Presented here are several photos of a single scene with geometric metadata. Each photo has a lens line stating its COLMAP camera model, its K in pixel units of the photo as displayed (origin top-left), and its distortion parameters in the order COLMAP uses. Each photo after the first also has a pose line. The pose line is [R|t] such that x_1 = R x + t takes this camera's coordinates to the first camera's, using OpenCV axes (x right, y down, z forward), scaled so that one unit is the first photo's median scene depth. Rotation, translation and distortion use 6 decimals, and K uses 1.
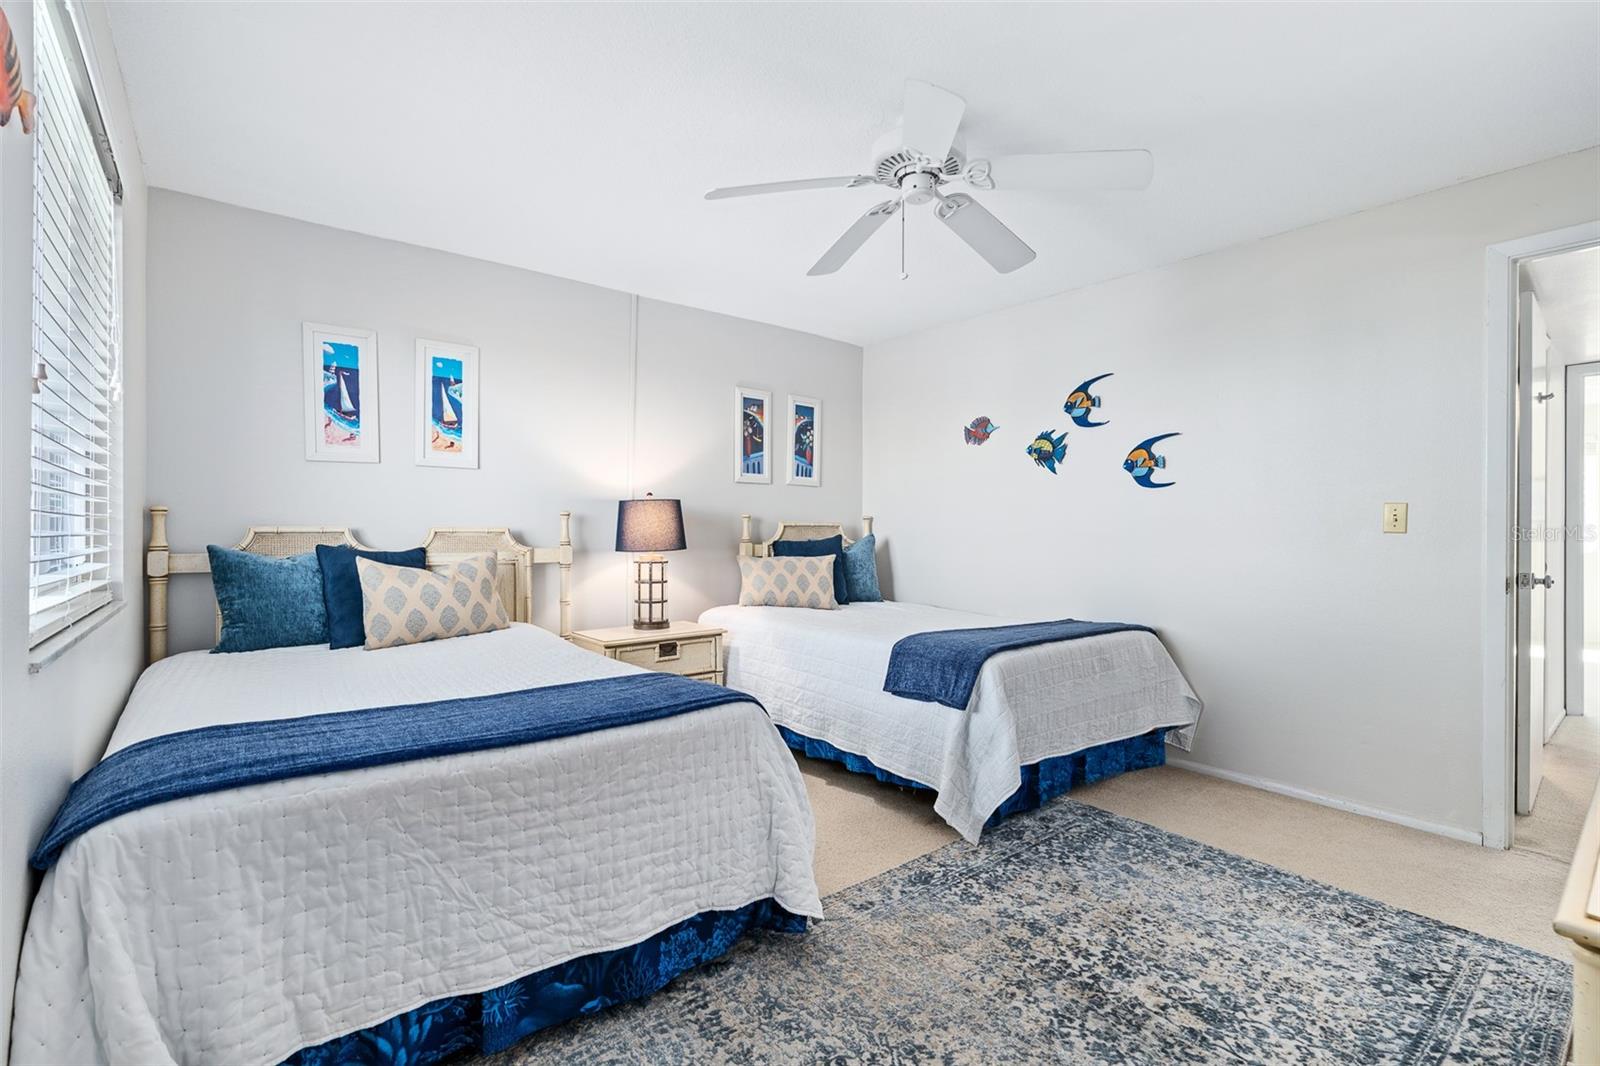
lens RADIAL K [[724.2, 0, 802.1], [0, 724.2, 532.7], [0, 0, 1]] dist [-0.009094, 0.004500]
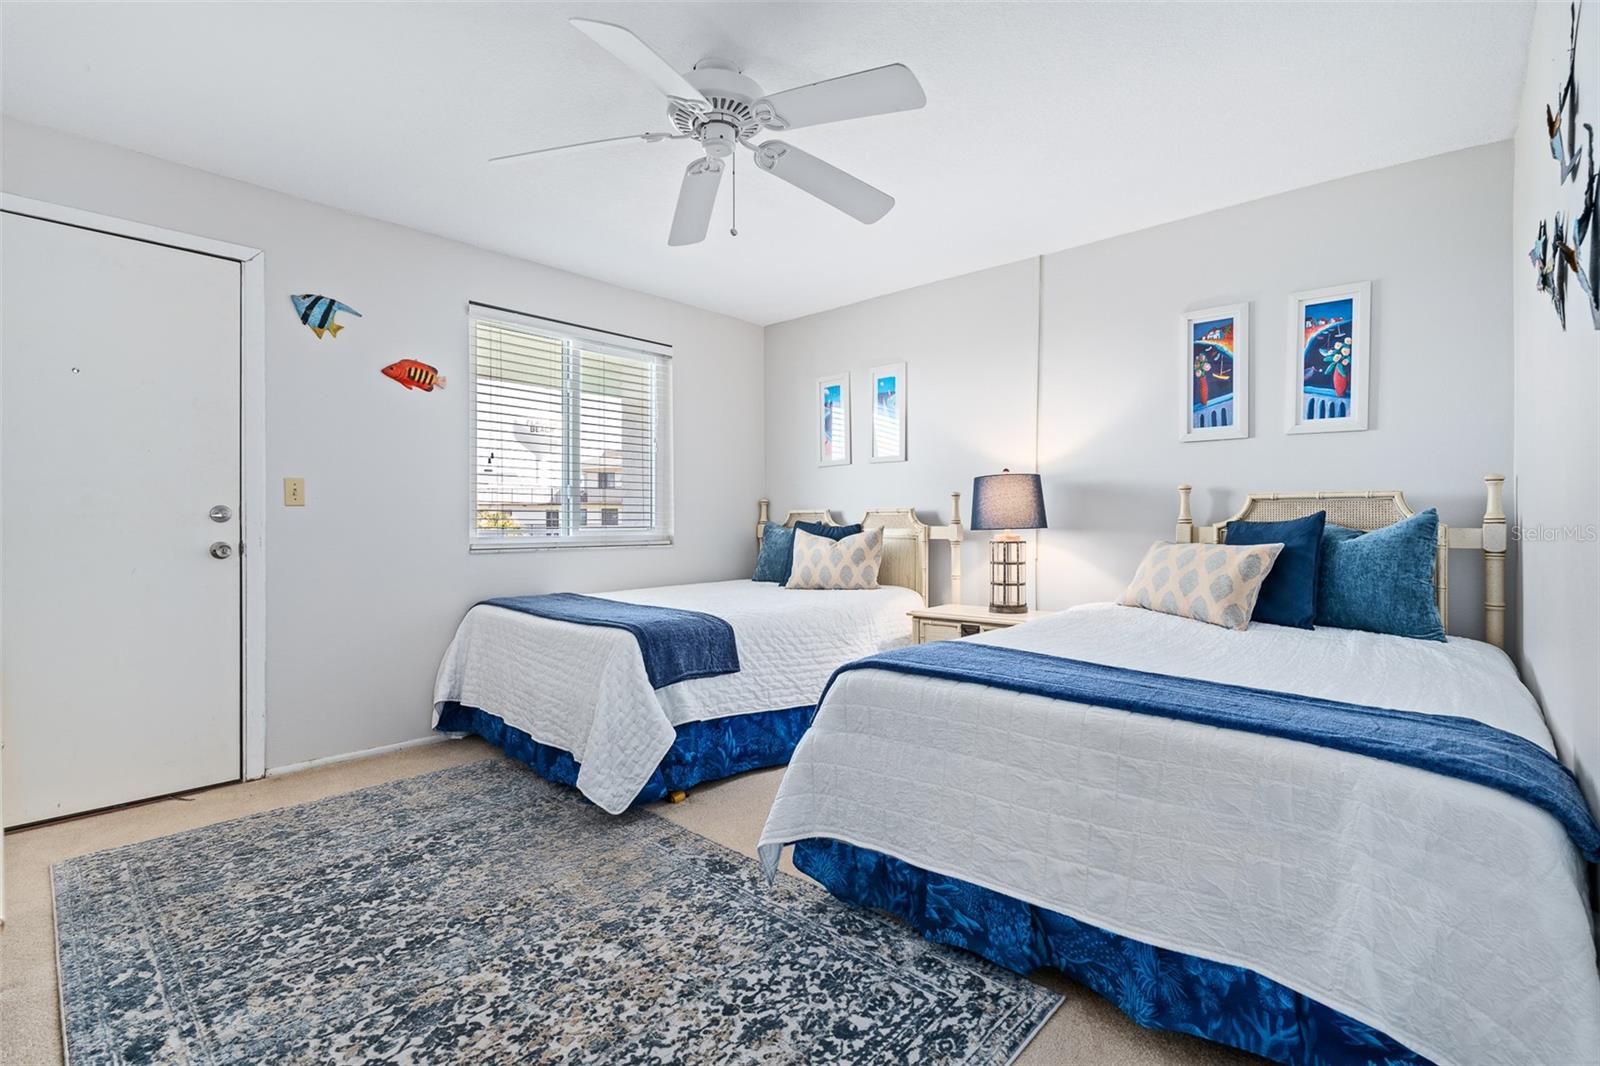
lens RADIAL K [[724.2, 0, 801.0], [0, 724.2, 531.3], [0, 0, 1]] dist [-0.009094, 0.004500]
pose [[0.146580, 0.011768, -0.989129, 0.649931], [-0.003129, 0.999930, 0.011432, 0.015761], [0.989194, 0.001420, 0.146607, 0.563126]]
